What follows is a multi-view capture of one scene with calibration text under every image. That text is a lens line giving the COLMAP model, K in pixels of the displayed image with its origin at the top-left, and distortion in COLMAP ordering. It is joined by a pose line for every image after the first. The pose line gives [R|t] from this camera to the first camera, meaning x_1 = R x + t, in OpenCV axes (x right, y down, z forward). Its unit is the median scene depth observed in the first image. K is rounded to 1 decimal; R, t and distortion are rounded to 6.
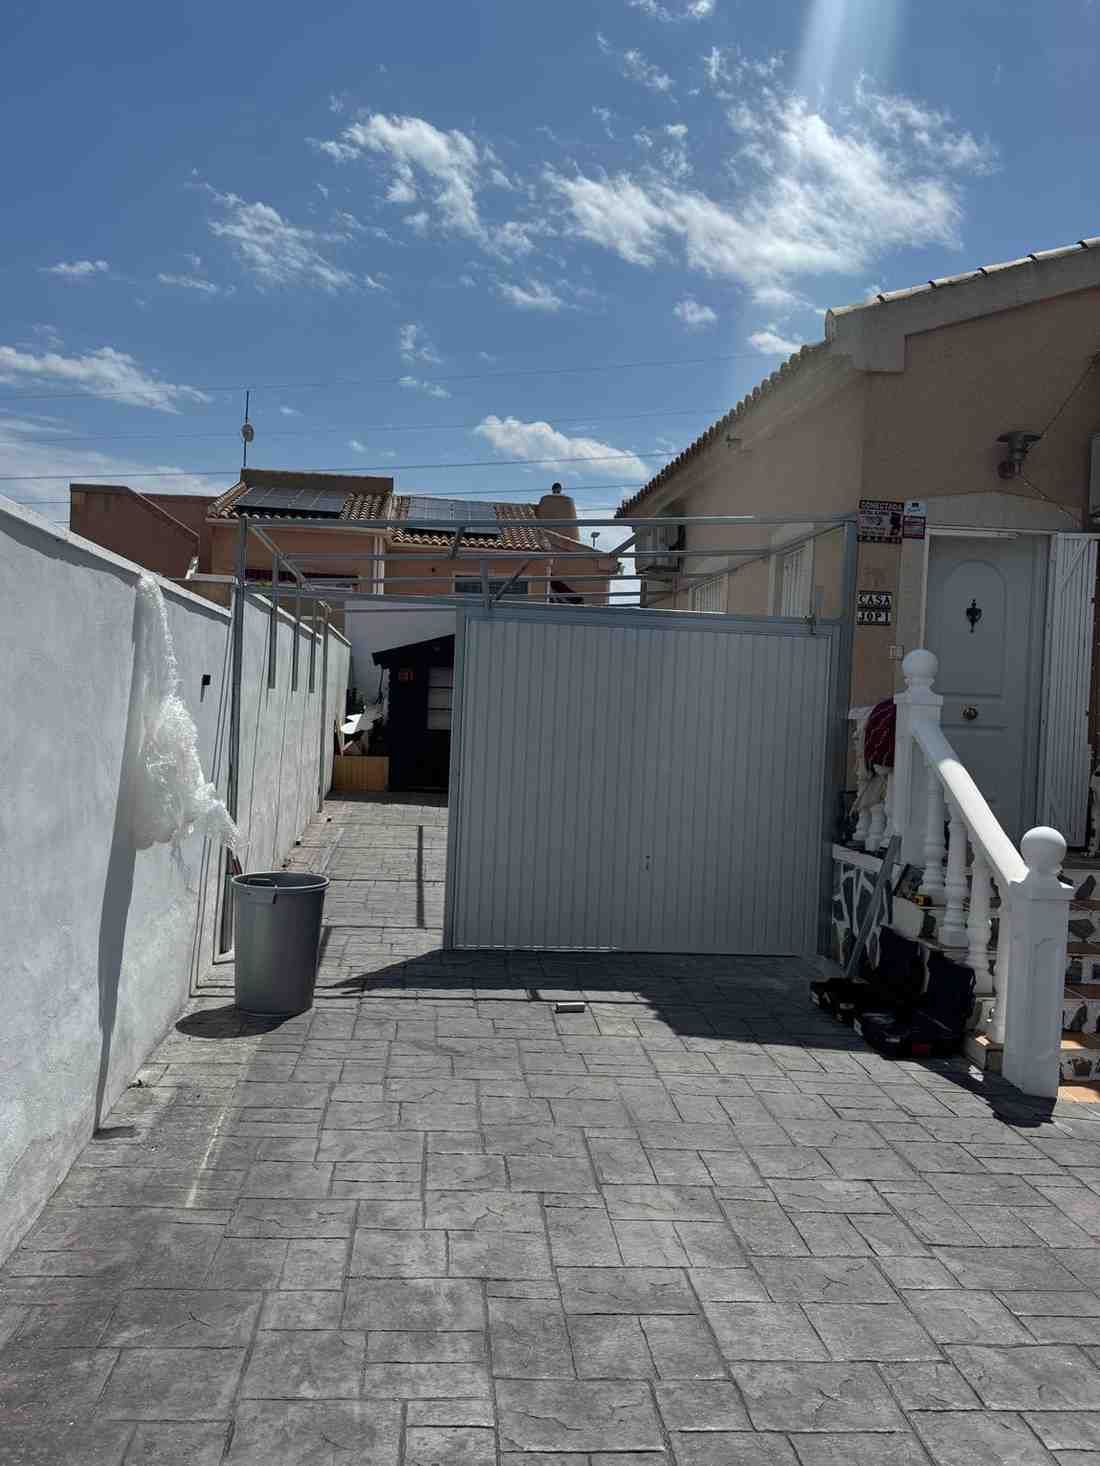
lens RADIAL K [[1191.0, 0, 545.1], [0, 1191.0, 729.0], [0, 0, 1]] dist [0.150428, -0.222884]
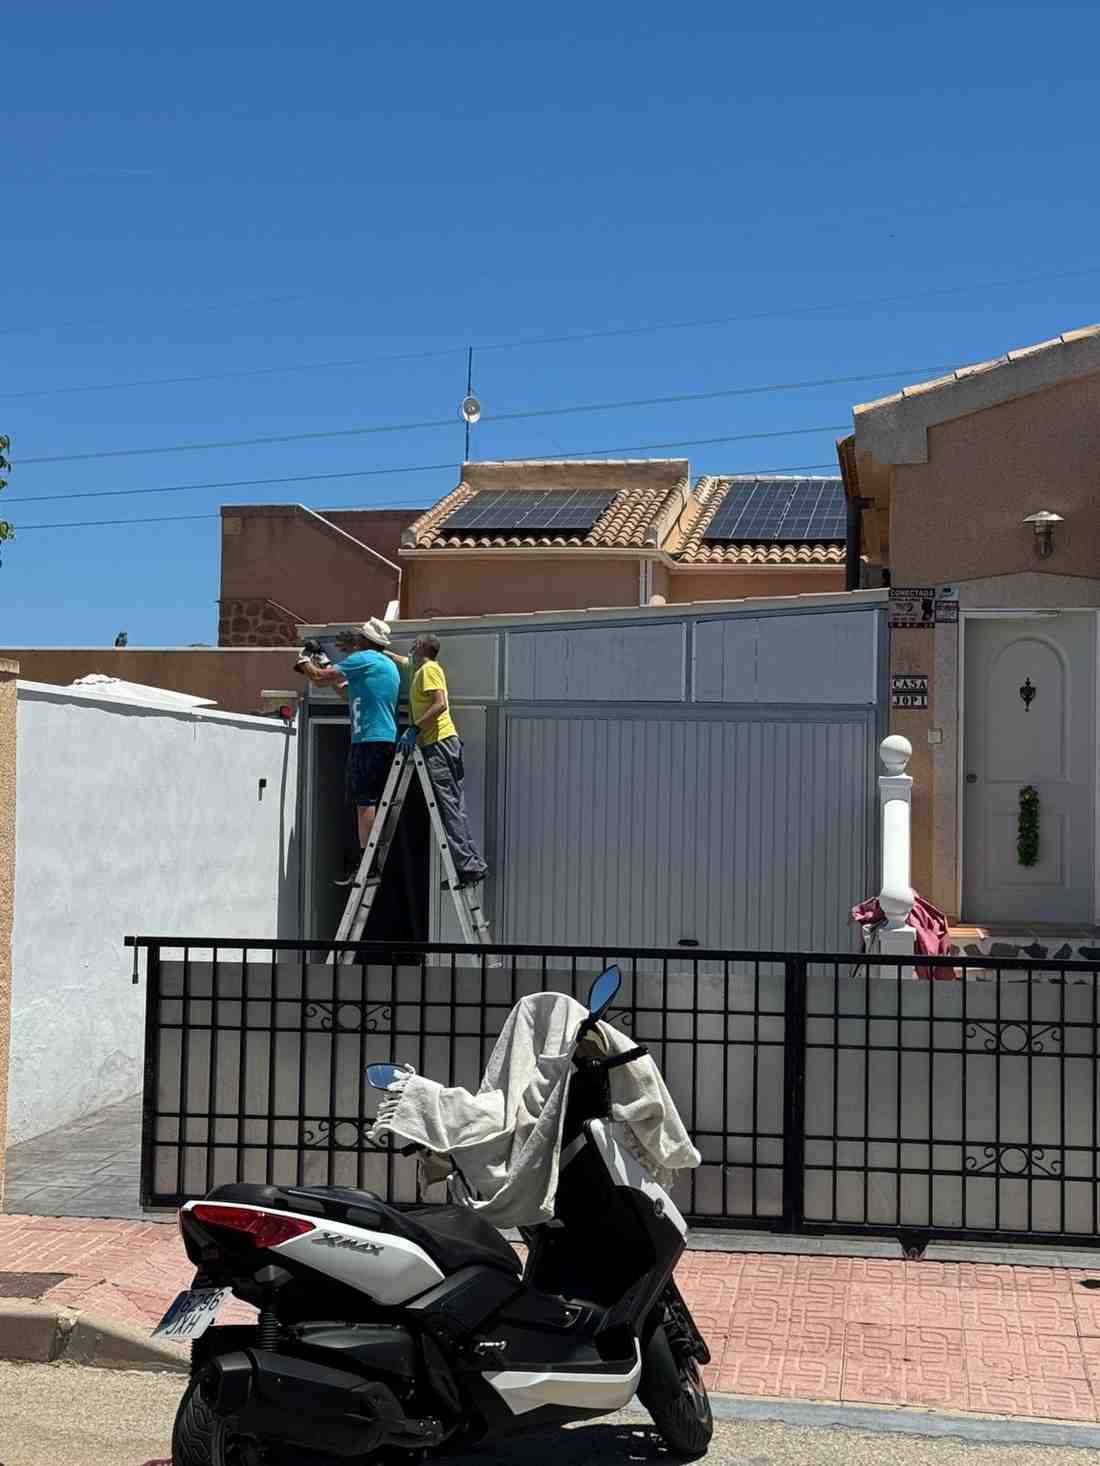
lens RADIAL K [[2007.7, 0, 631.0], [0, 2007.7, 682.8], [0, 0, 1]] dist [0.349007, 0.045144]
pose [[0.979489, -0.040802, -0.197323, 0.548965], [0.024165, 0.996002, -0.086001, 0.046449], [0.200044, 0.079469, 0.976559, -1.020307]]
